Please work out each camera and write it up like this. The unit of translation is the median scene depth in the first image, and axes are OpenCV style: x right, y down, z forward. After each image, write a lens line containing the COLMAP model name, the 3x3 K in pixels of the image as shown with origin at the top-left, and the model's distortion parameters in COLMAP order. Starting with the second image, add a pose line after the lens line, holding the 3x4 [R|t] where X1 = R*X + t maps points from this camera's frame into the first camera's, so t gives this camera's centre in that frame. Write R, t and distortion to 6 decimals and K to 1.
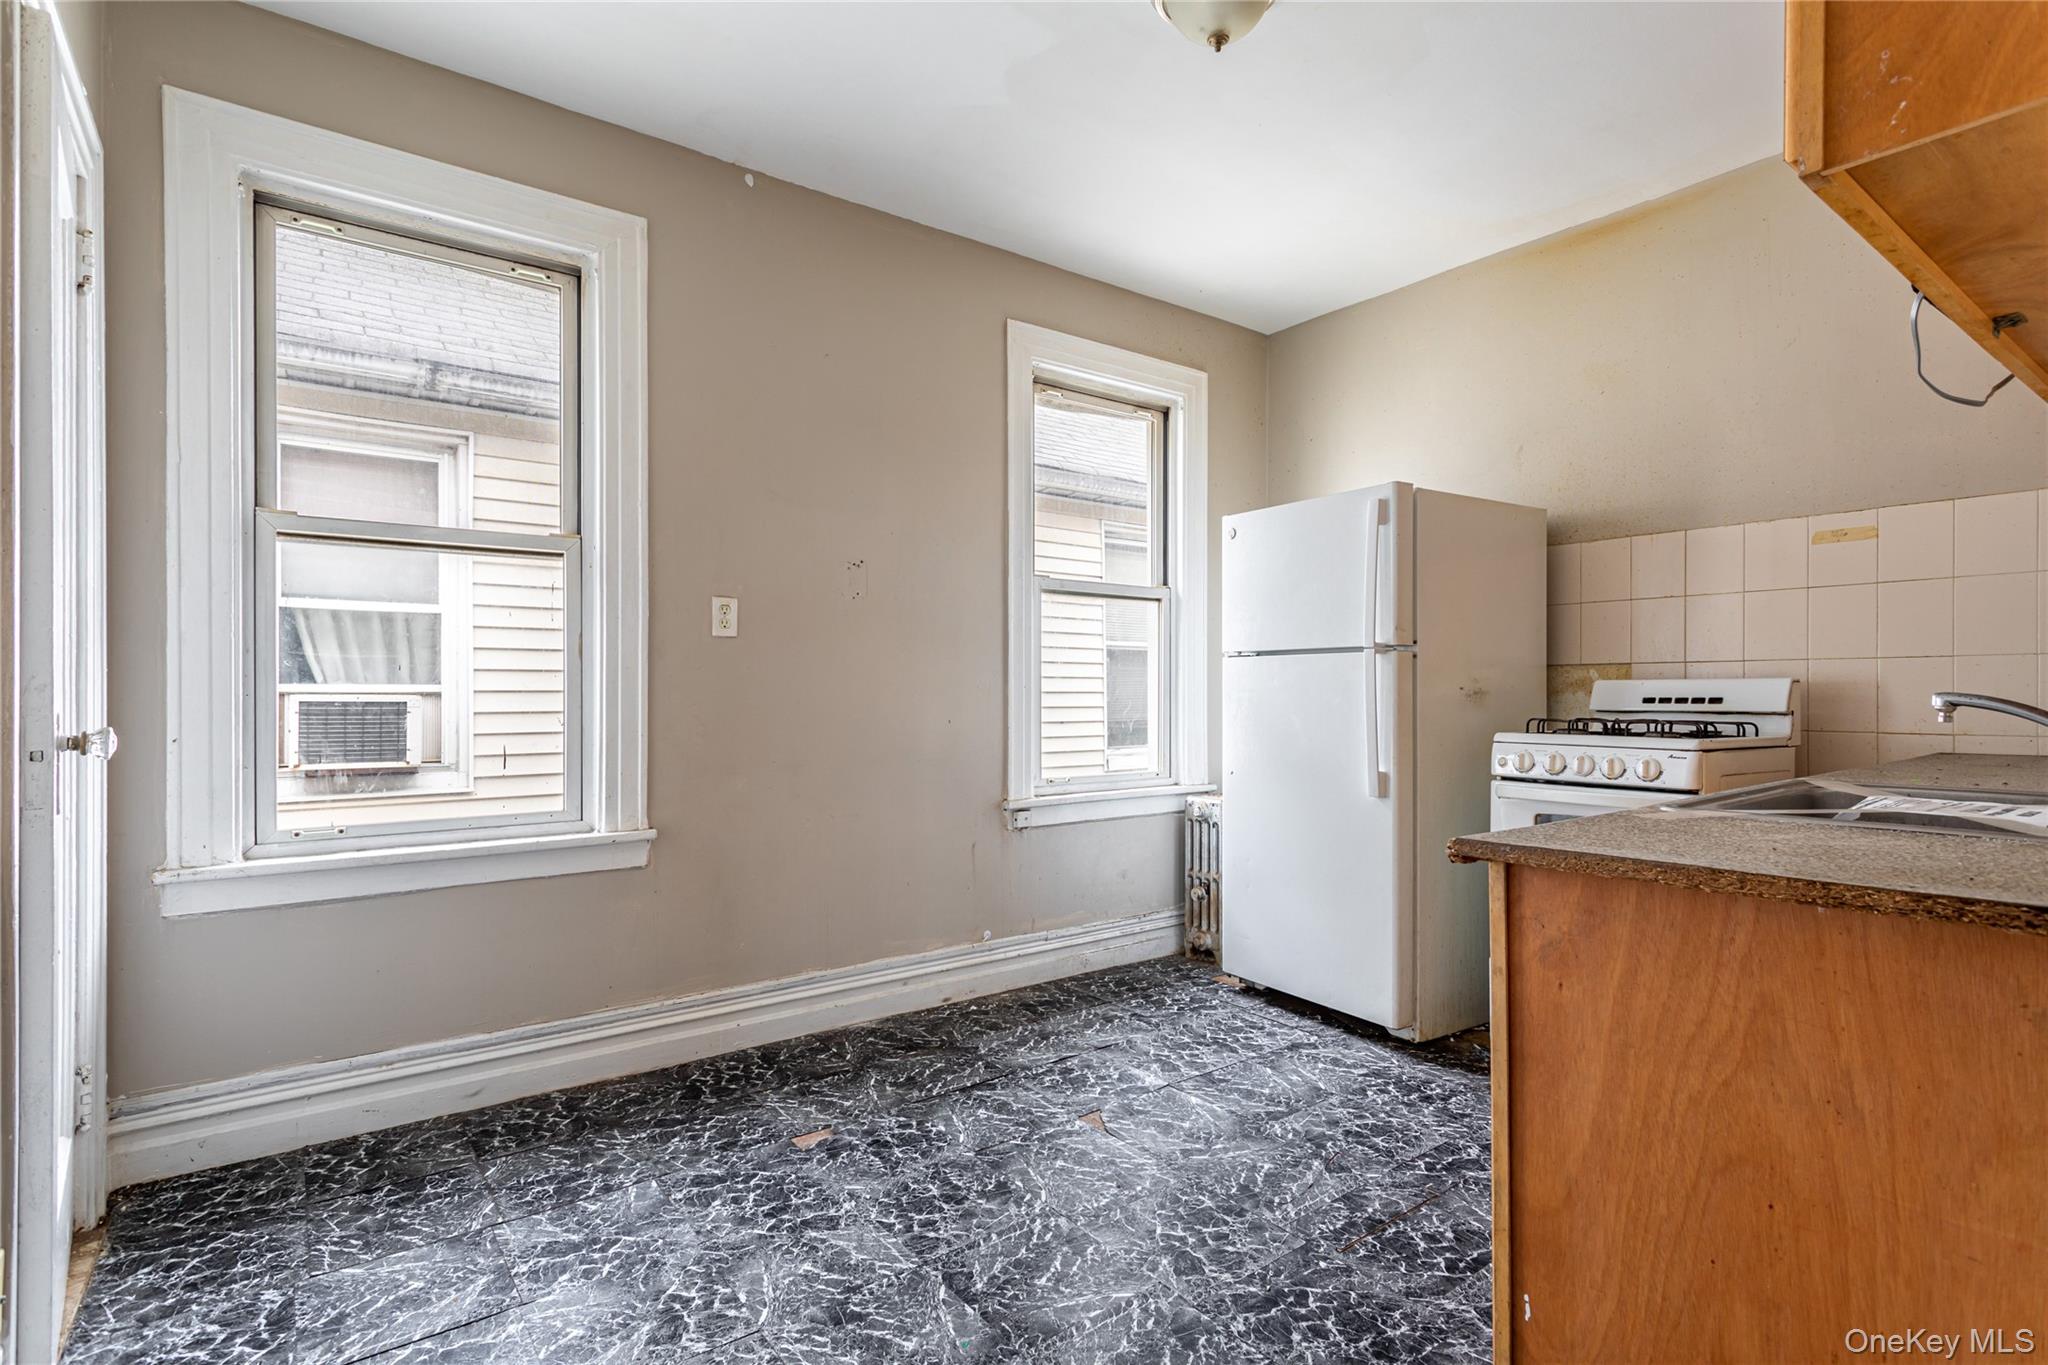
lens RADIAL K [[985.8, 0, 1020.8], [0, 985.8, 691.8], [0, 0, 1]] dist [-0.001732, 0.000854]
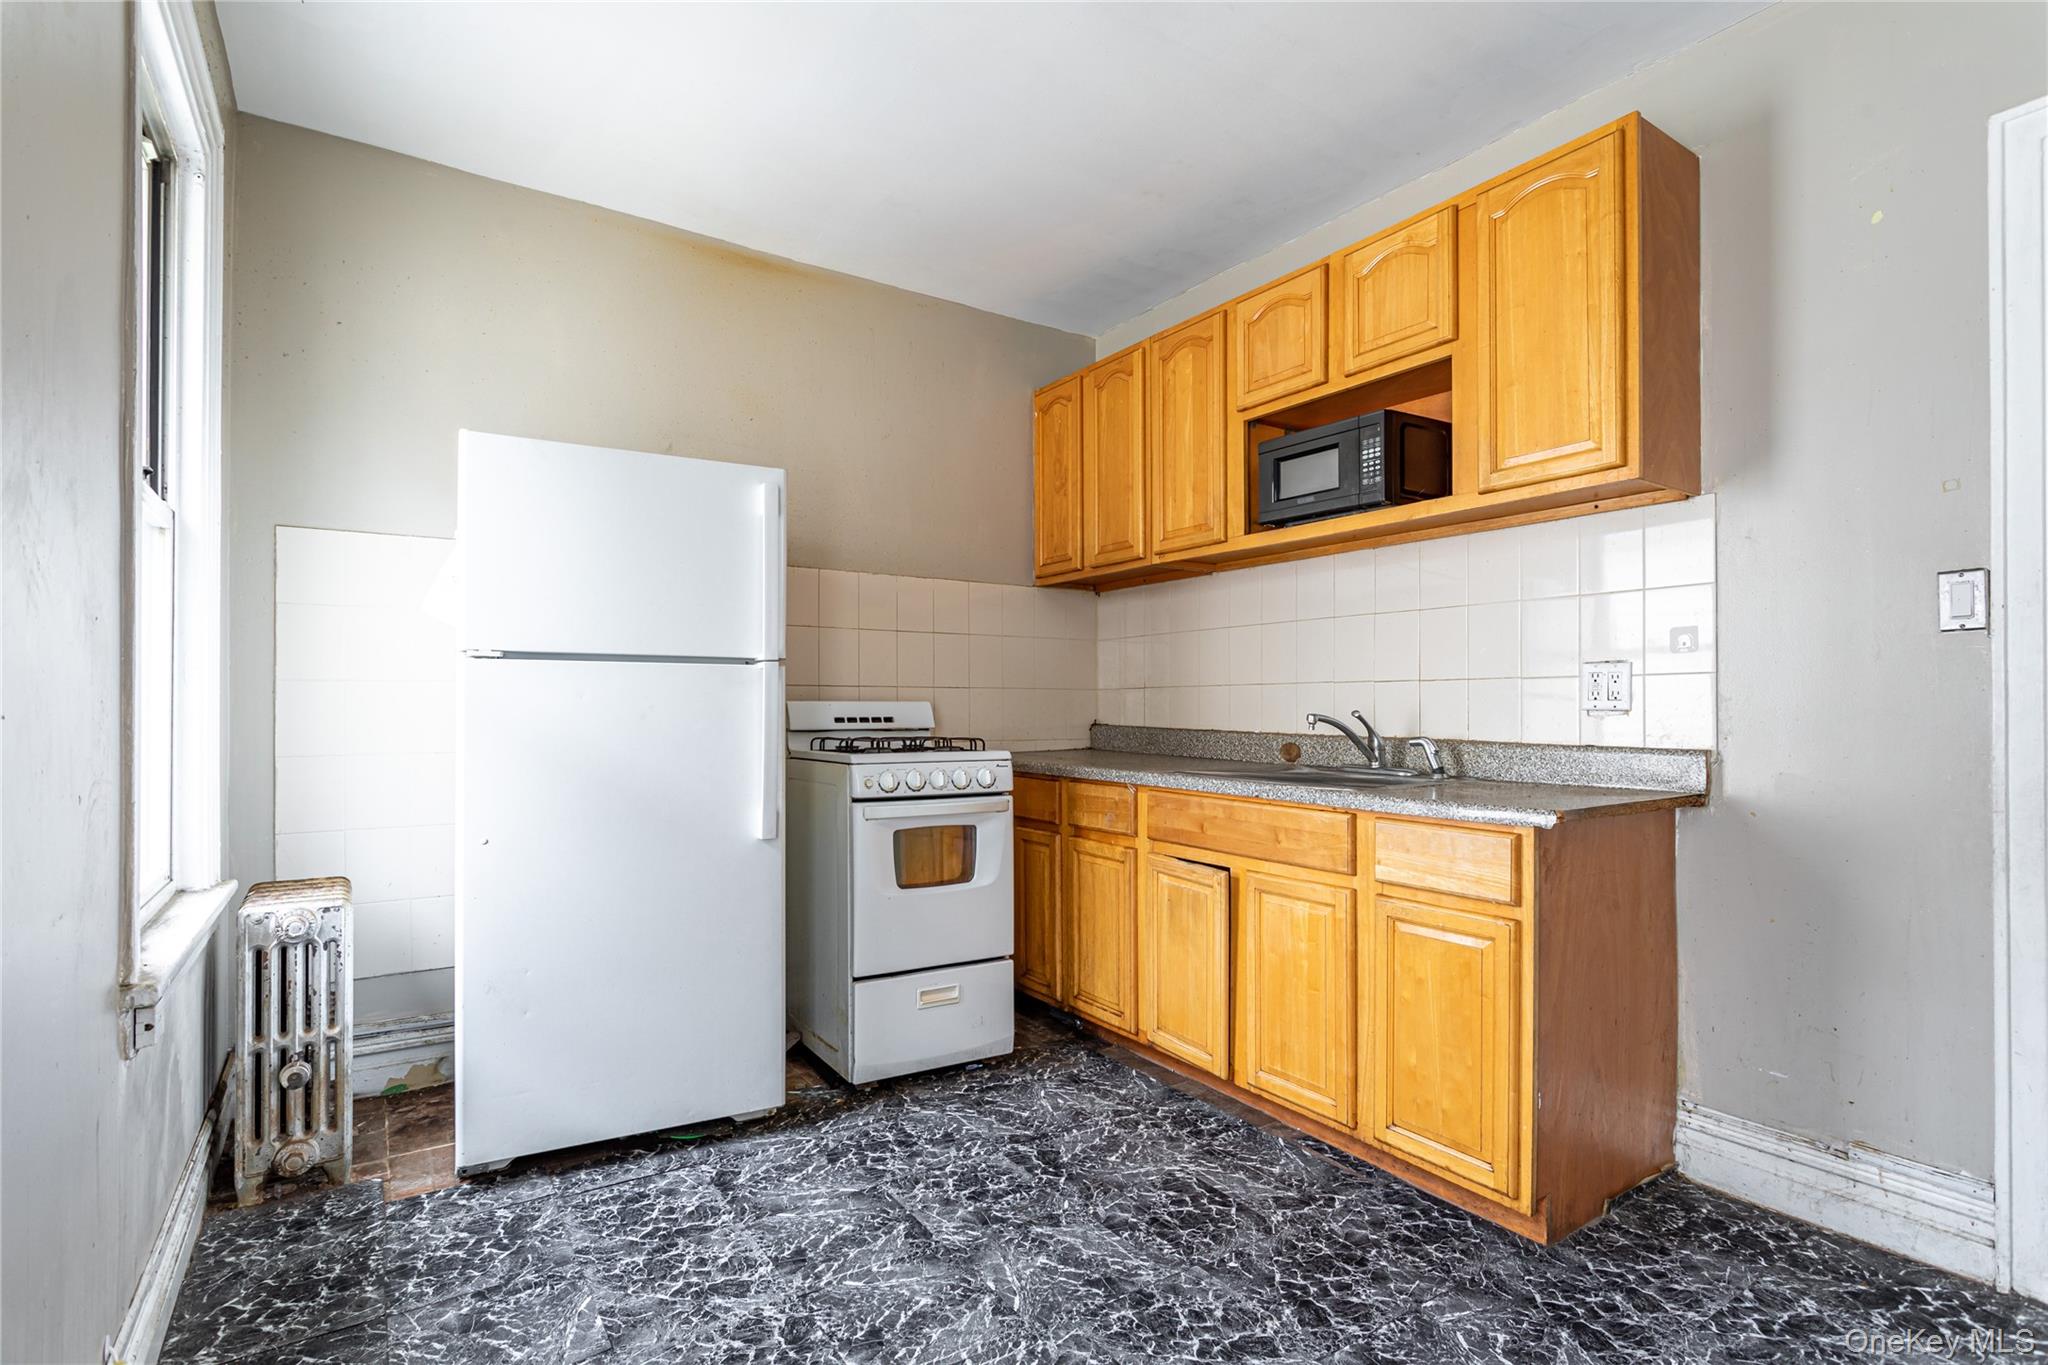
lens RADIAL K [[1013.6, 0, 1022.6], [0, 1013.6, 698.1], [0, 0, 1]] dist [-0.006670, -0.000013]
pose [[0.042925, 0.011221, 0.999015, -0.509466], [-0.002909, 0.999934, -0.011106, -0.004131], [-0.999074, -0.002429, 0.042955, 0.769632]]
